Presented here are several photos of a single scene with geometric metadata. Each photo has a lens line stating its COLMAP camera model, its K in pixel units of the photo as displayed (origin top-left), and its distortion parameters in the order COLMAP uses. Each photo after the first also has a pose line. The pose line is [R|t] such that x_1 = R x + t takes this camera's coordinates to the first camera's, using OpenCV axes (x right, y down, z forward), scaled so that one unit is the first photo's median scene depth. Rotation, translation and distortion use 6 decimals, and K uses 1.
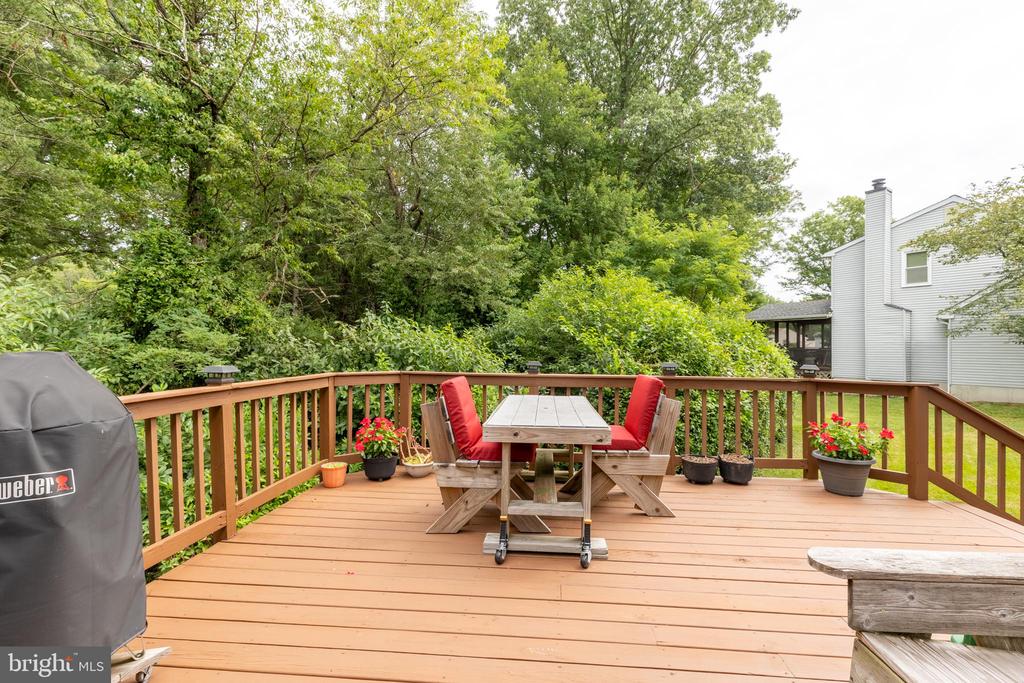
lens RADIAL K [[463.6, 0, 512.0], [0, 463.6, 341.5], [0, 0, 1]] dist [0.000661, -0.000071]
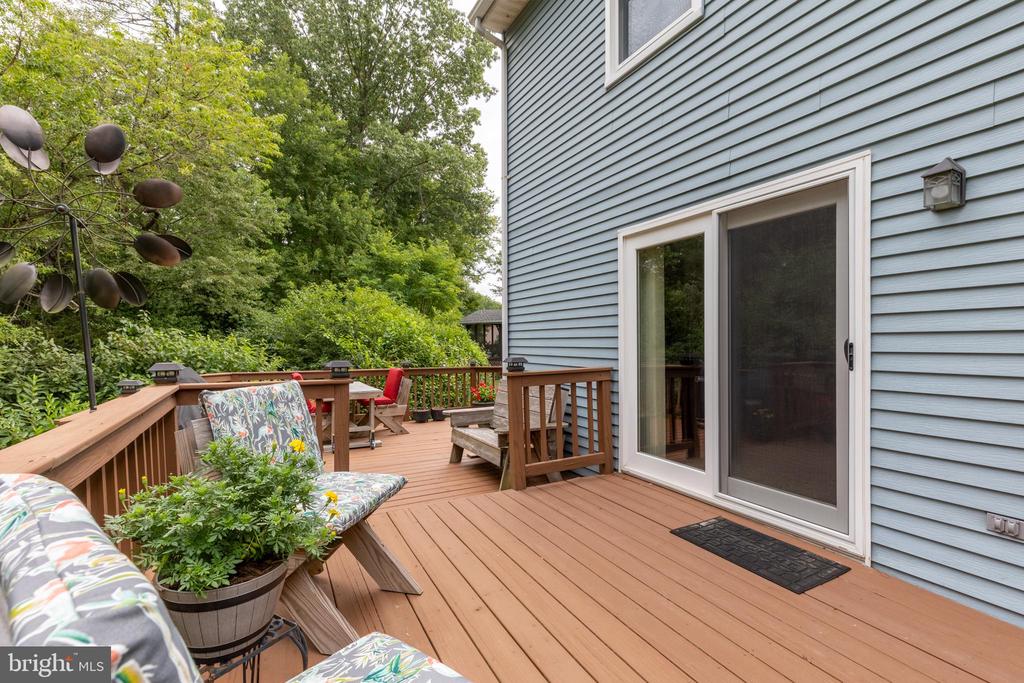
lens RADIAL K [[457.0, 0, 516.6], [0, 457.0, 341.6], [0, 0, 1]] dist [0.003362, 0.000040]
pose [[0.842217, -0.010977, 0.539028, -0.062274], [0.005571, 0.999917, 0.011658, -0.011479], [-0.539111, -0.006816, 0.842207, -0.177304]]
